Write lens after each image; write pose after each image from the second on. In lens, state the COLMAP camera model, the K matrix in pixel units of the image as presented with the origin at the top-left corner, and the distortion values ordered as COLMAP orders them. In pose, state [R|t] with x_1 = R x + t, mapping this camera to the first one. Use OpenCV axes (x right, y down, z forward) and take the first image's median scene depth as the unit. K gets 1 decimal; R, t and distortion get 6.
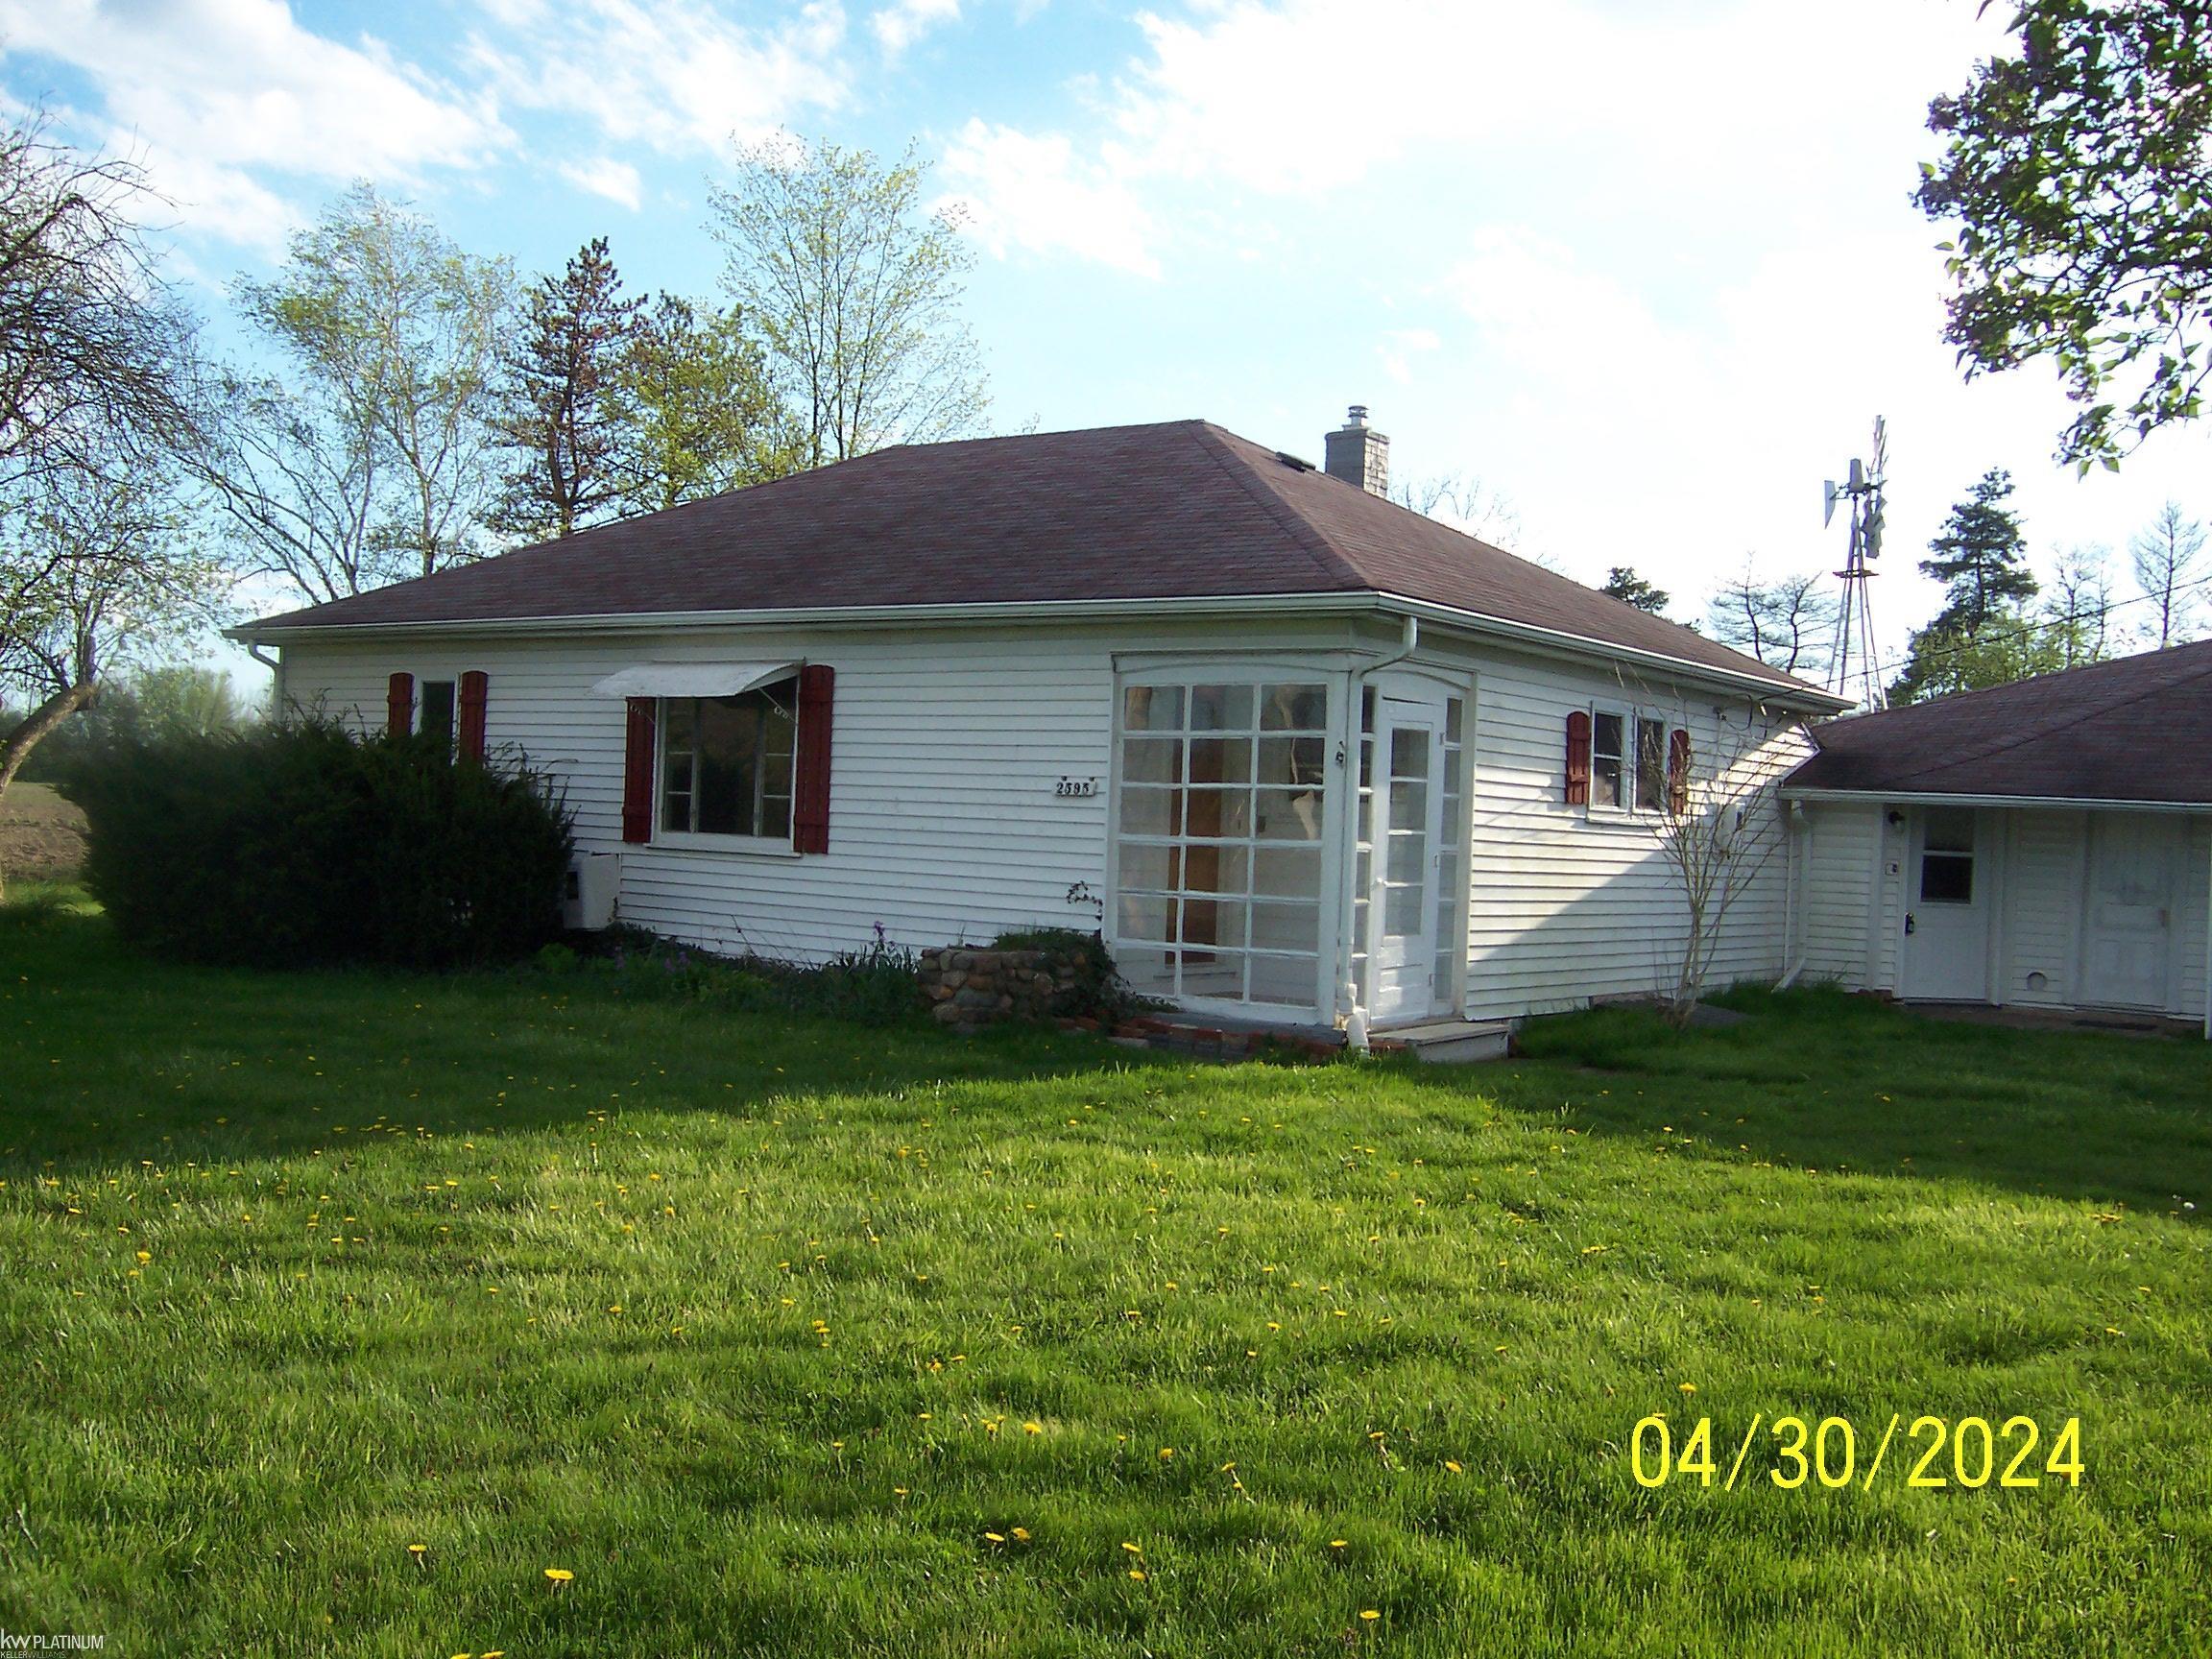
lens RADIAL K [[2137.4, 0, 1106.0], [0, 2137.4, 829.5], [0, 0, 1]] dist [0.003595, 0.005158]
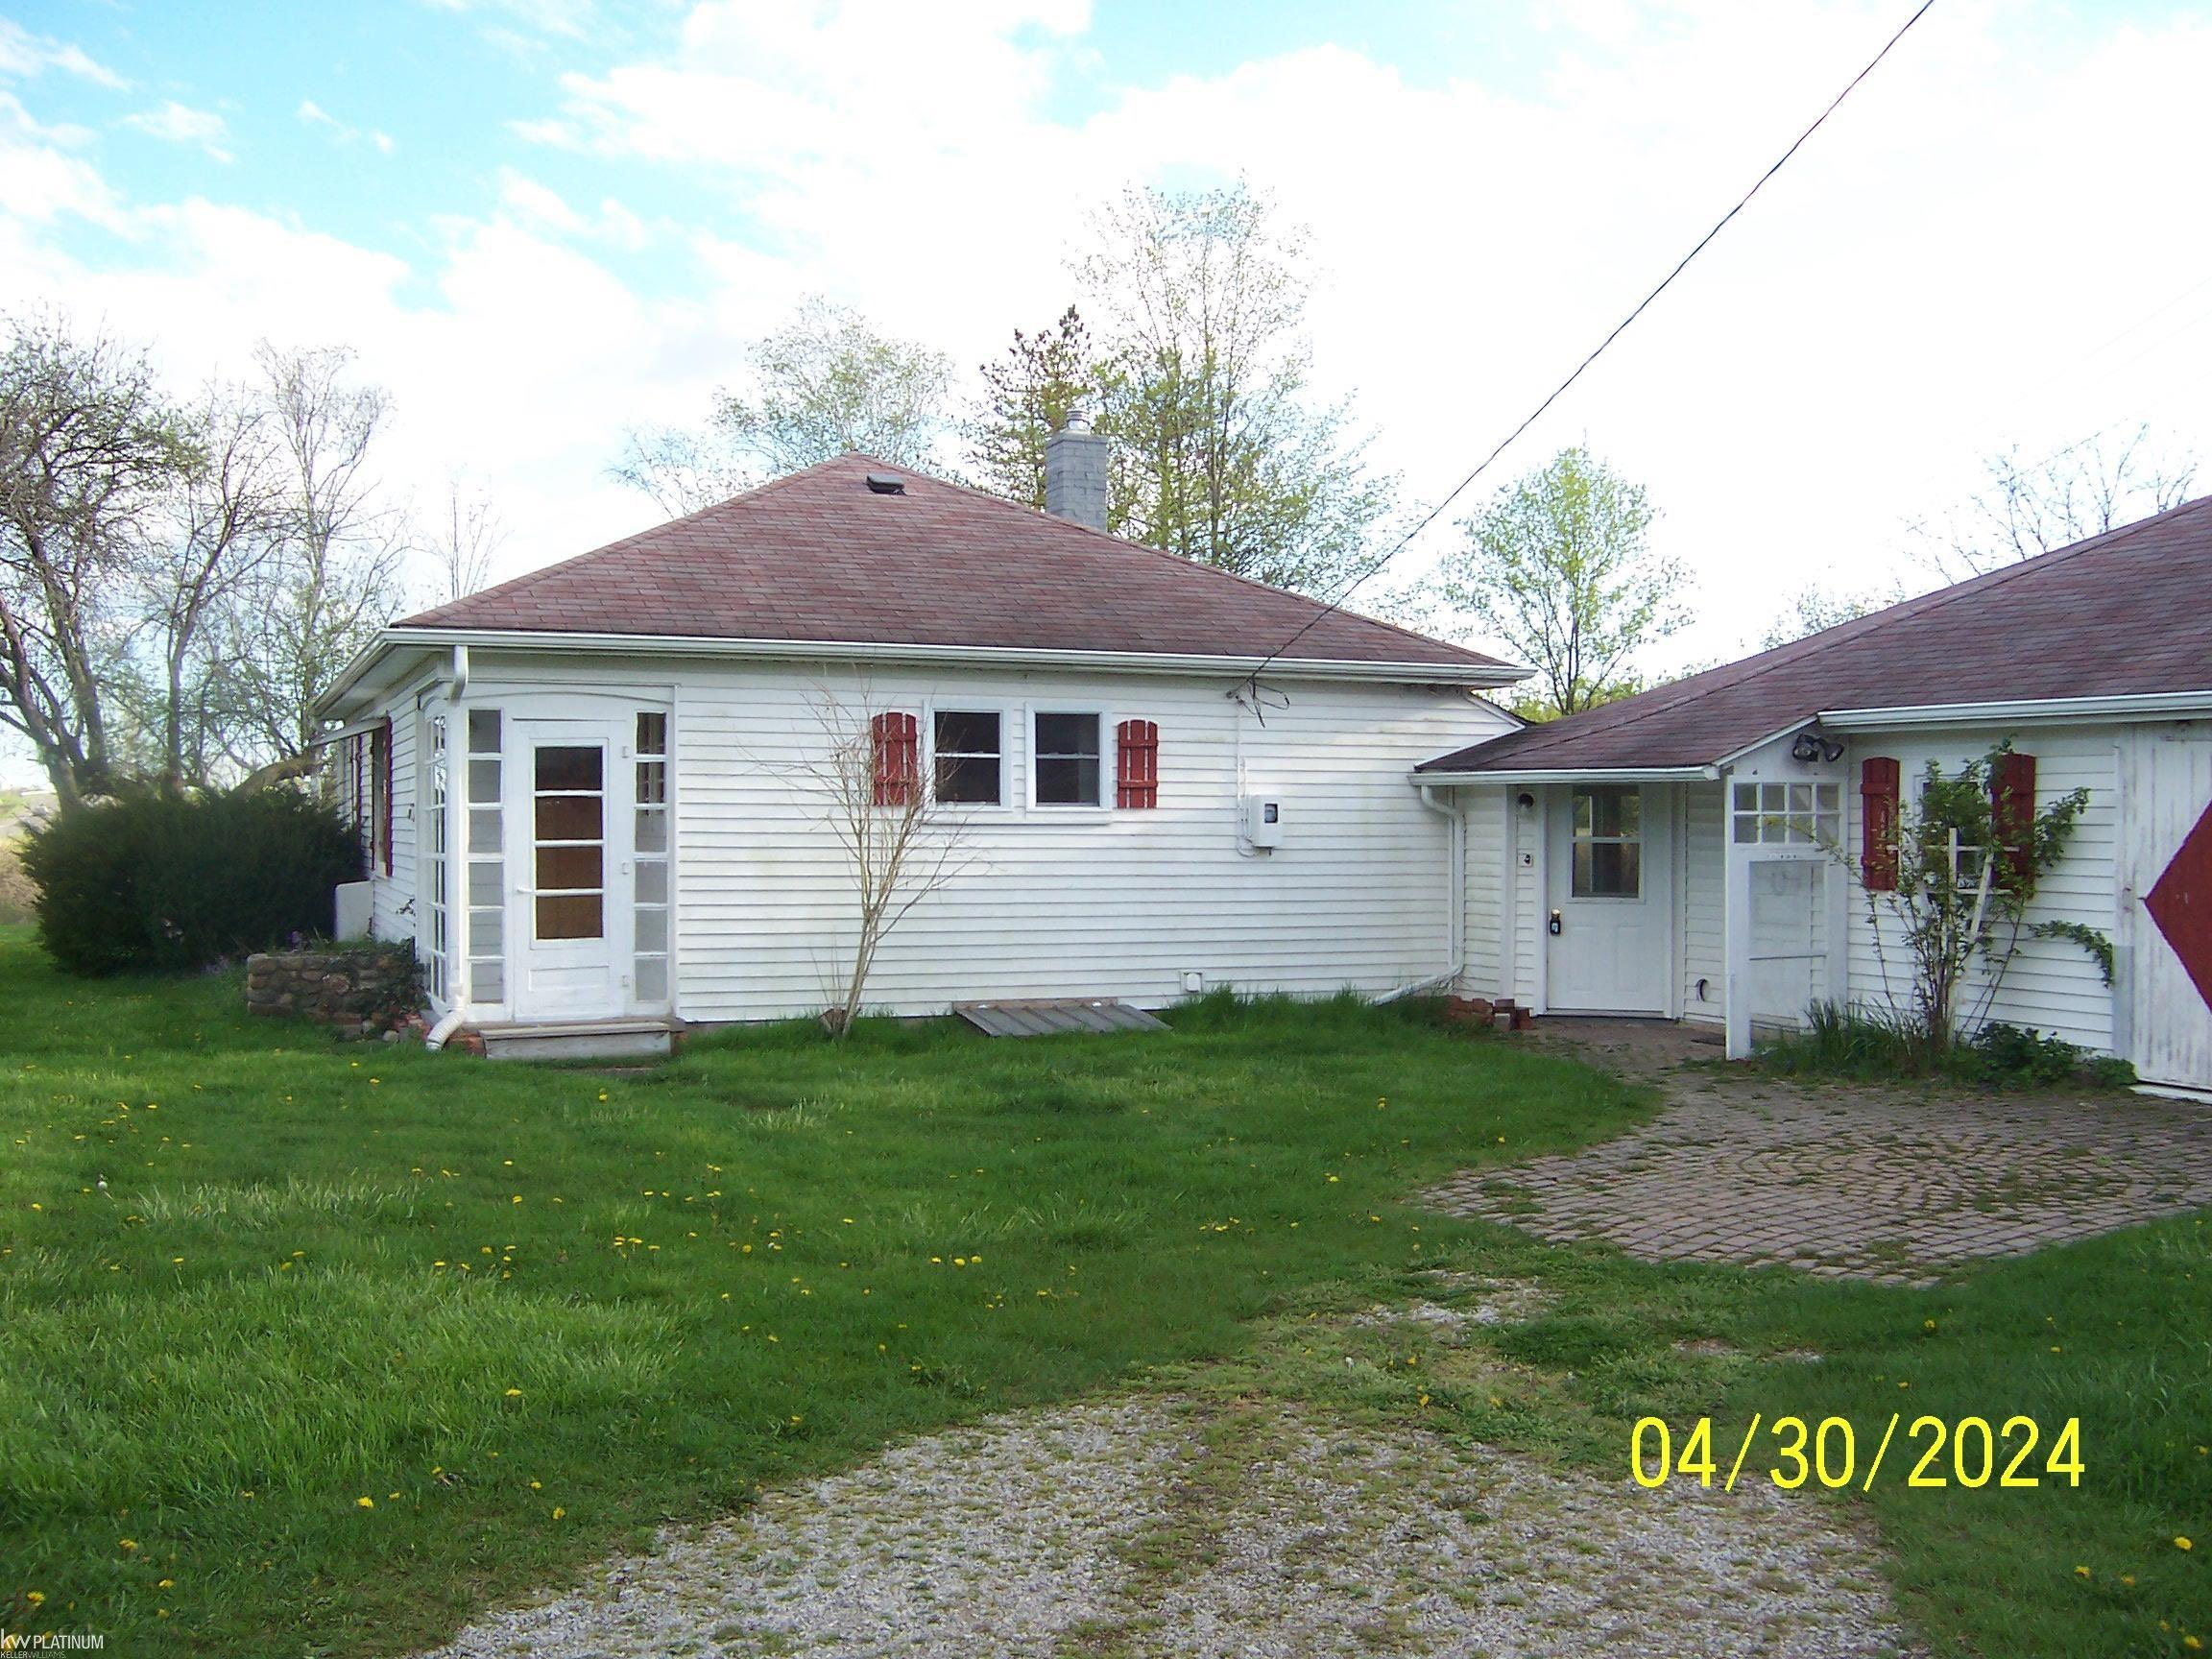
lens RADIAL K [[2137.4, 0, 1106.0], [0, 2137.4, 829.5], [0, 0, 1]] dist [0.003595, 0.005158]
pose [[0.847574, -0.036002, -0.529455, 0.793431], [0.031191, 0.999351, -0.018022, 0.019075], [0.529760, -0.001240, 0.848147, 0.201472]]
